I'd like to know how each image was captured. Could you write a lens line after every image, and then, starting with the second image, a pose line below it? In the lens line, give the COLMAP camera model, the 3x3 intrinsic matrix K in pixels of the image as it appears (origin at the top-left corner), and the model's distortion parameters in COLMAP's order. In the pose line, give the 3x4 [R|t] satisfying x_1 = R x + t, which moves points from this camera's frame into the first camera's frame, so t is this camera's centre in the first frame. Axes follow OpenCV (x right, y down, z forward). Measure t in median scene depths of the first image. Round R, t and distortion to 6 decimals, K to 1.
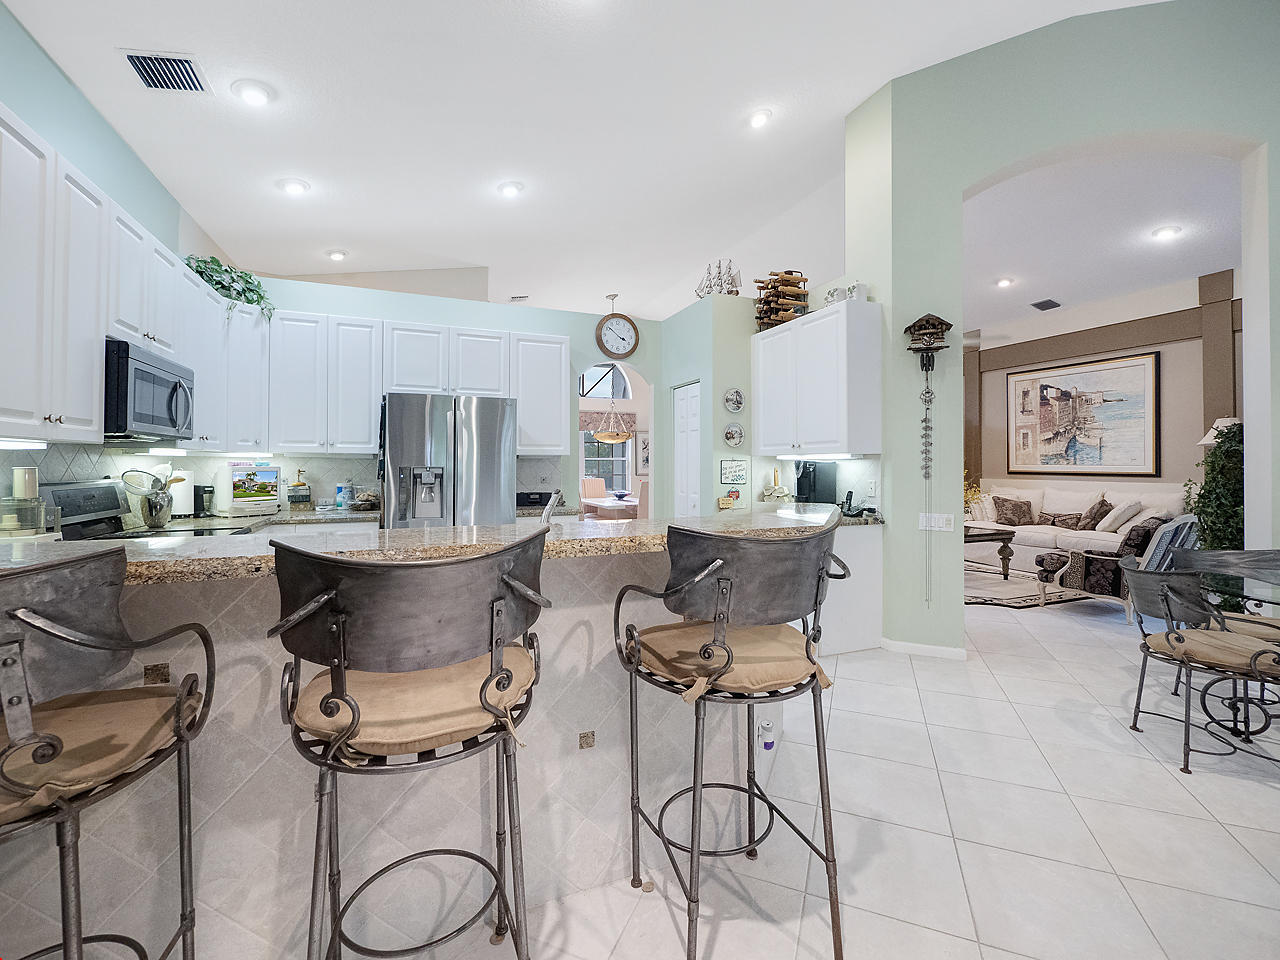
lens RADIAL K [[548.6, 0, 633.4], [0, 548.6, 465.1], [0, 0, 1]] dist [-0.005014, 0.000149]
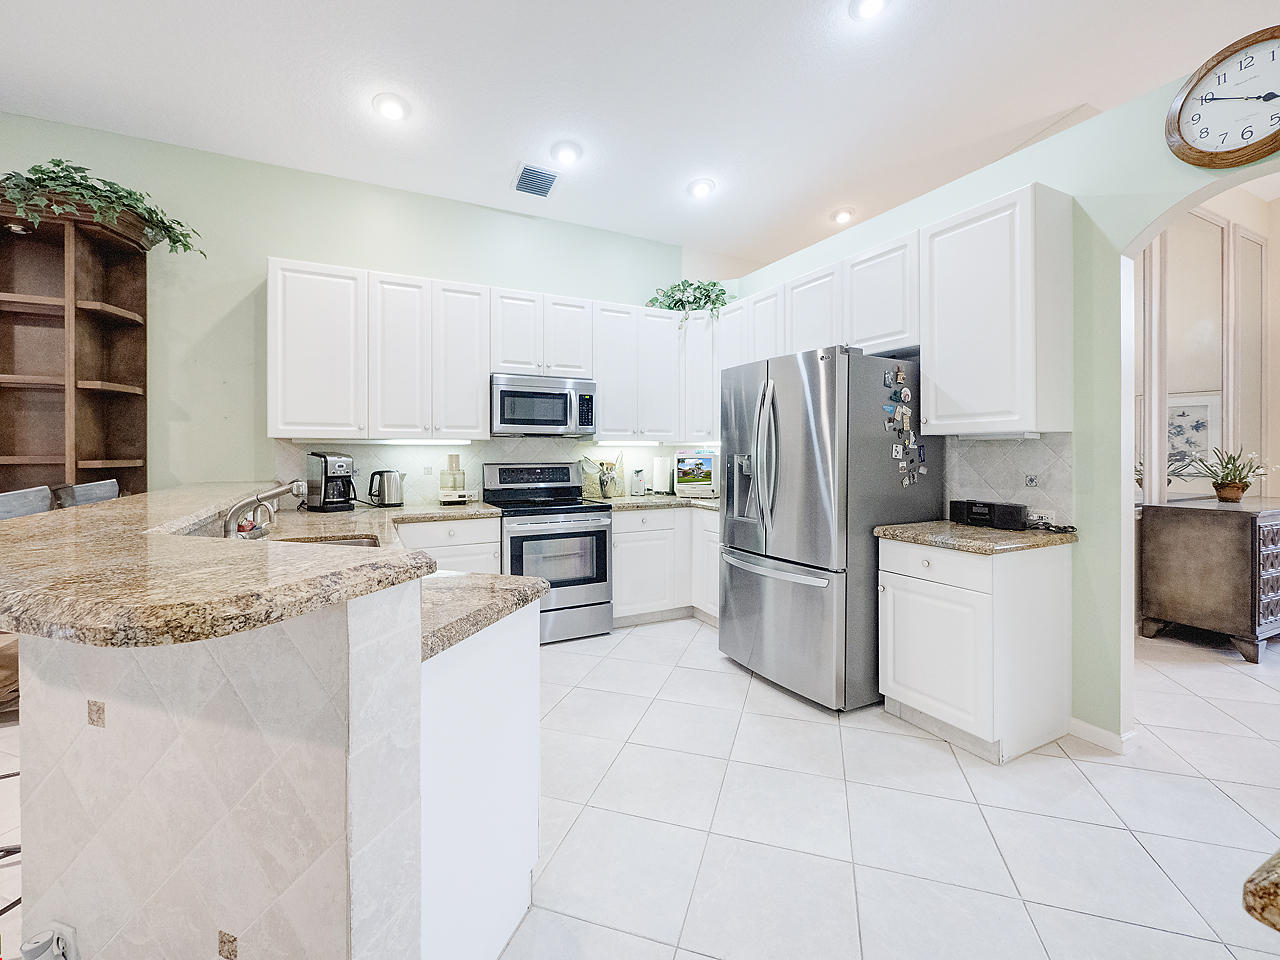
lens RADIAL K [[548.6, 0, 630.9], [0, 548.6, 457.8], [0, 0, 1]] dist [-0.005014, 0.000149]
pose [[0.081568, 0.007319, -0.996641, 0.412367], [0.001242, 0.999972, 0.007445, 0.001914], [0.996667, -0.001846, 0.081557, 0.755631]]
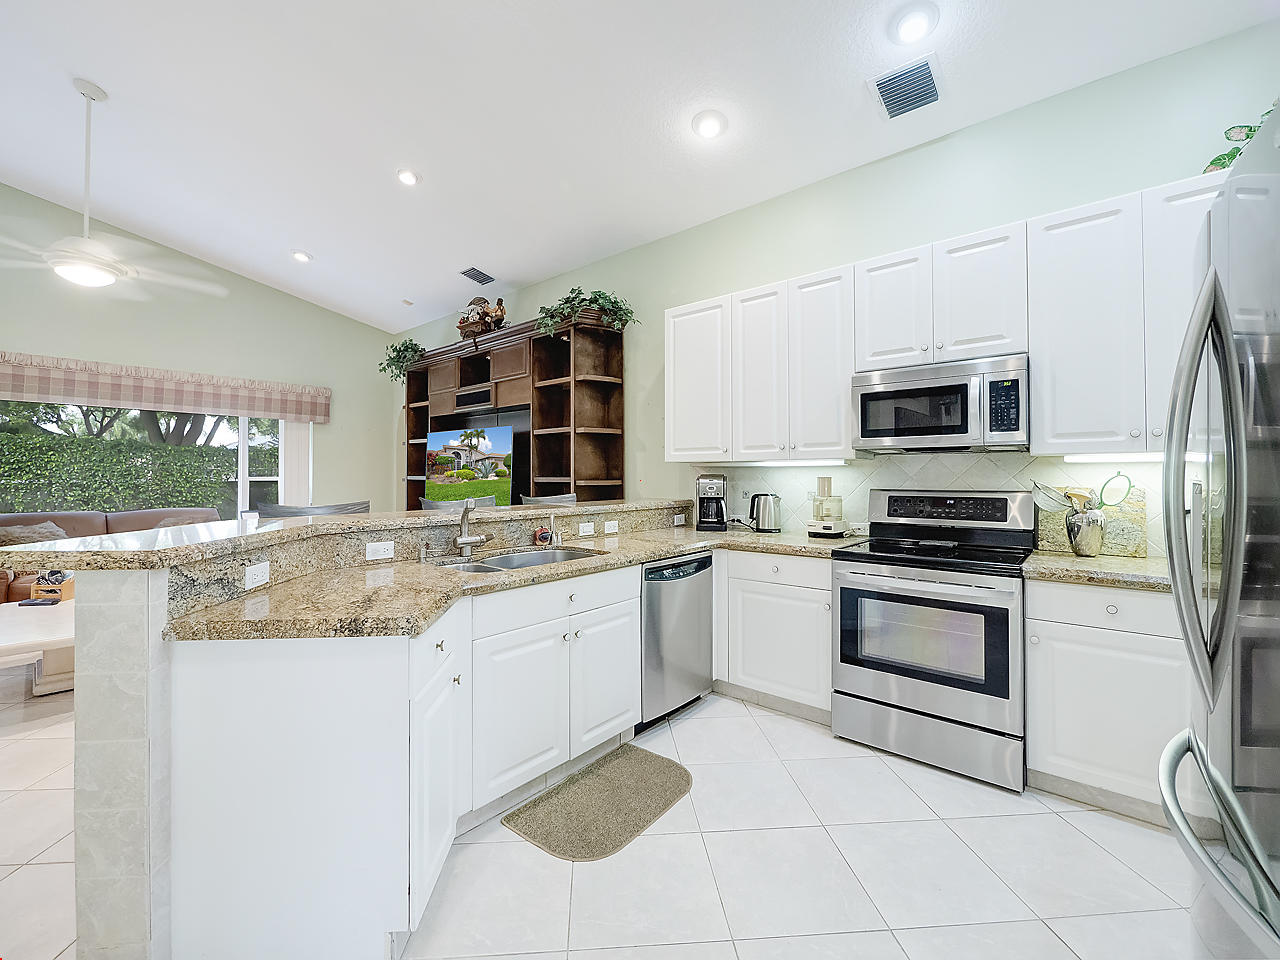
lens RADIAL K [[548.6, 0, 644.4], [0, 548.6, 472.3], [0, 0, 1]] dist [-0.005014, 0.000149]
pose [[-0.894292, 0.000826, -0.447483, 0.027157], [0.002555, 0.999991, -0.003261, -0.002882], [0.447477, -0.004060, -0.894286, 1.127031]]
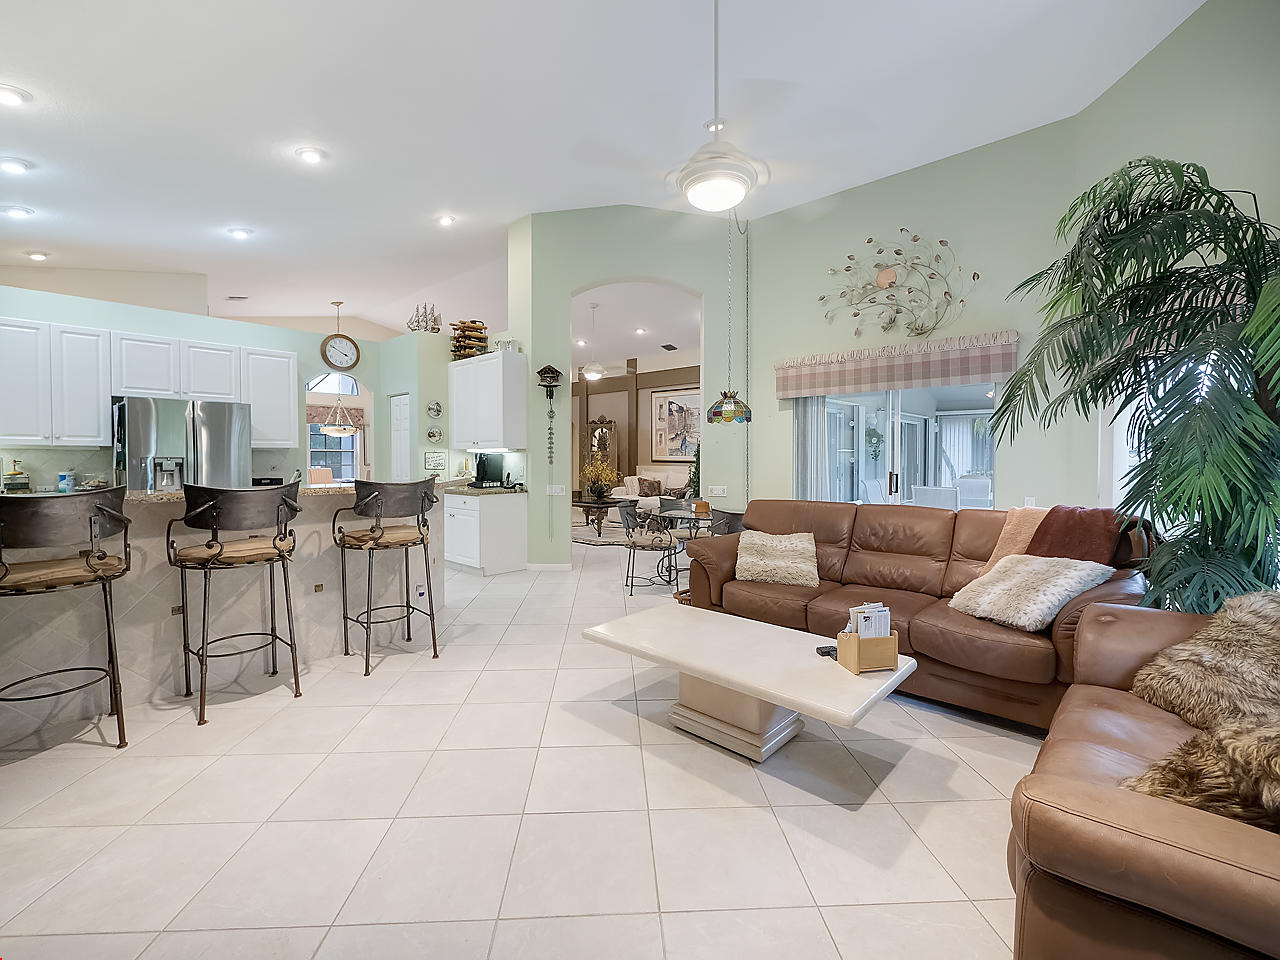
lens RADIAL K [[548.6, 0, 630.9], [0, 548.6, 469.8], [0, 0, 1]] dist [-0.005014, 0.000149]
pose [[0.903182, -0.011014, 0.429116, 0.040168], [0.000315, 0.999688, 0.024996, 0.000940], [-0.429257, -0.022440, 0.902904, -0.562164]]
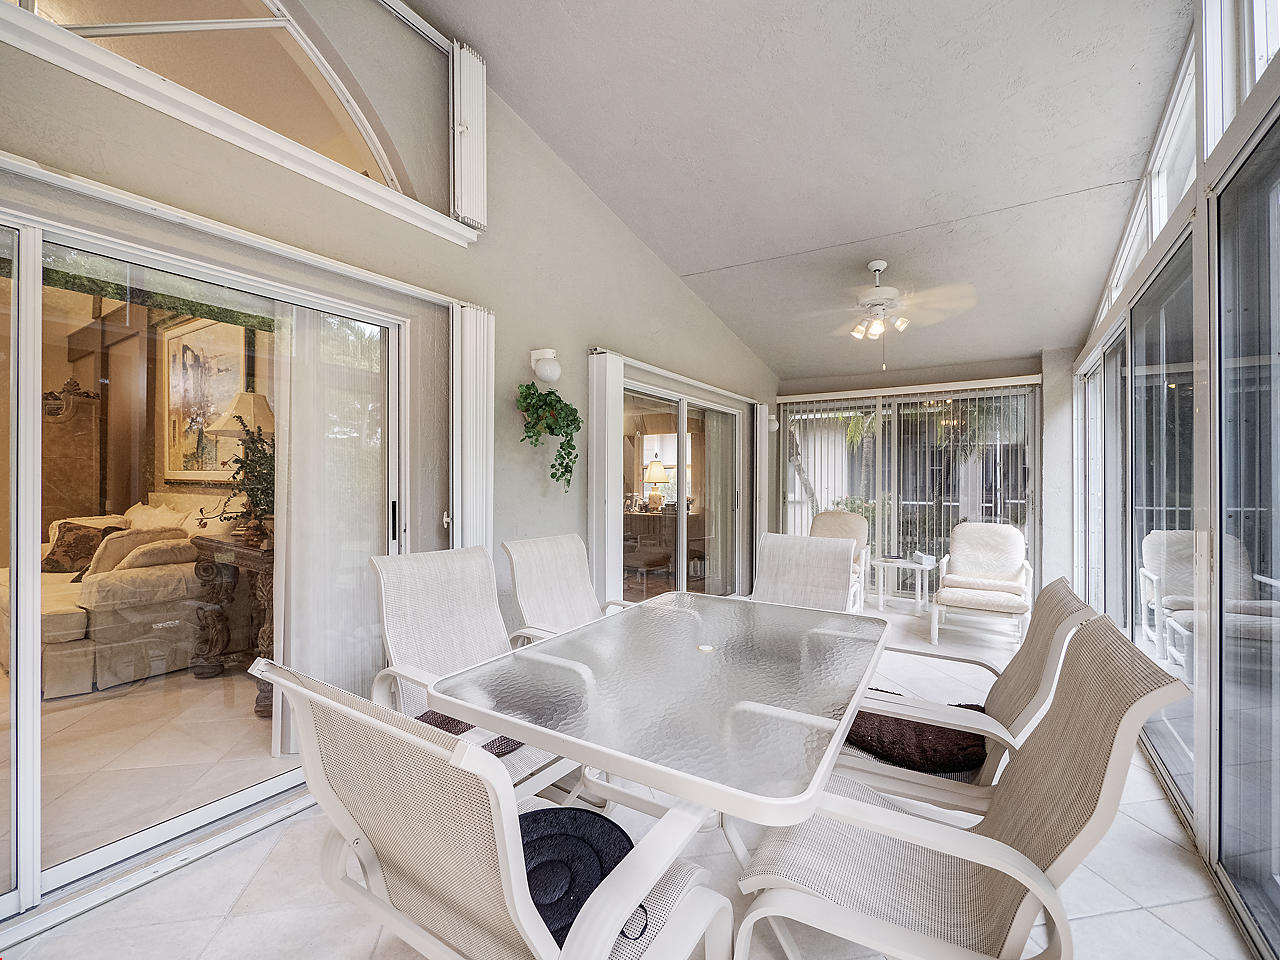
lens RADIAL K [[548.6, 0, 639.1], [0, 548.6, 478.7], [0, 0, 1]] dist [-0.005014, 0.000149]
pose [[0.817480, 0.005144, 0.575934, 1.593410], [-0.002577, 0.999983, -0.005273, 0.022155], [-0.575952, 0.002826, 0.817479, 0.340107]]
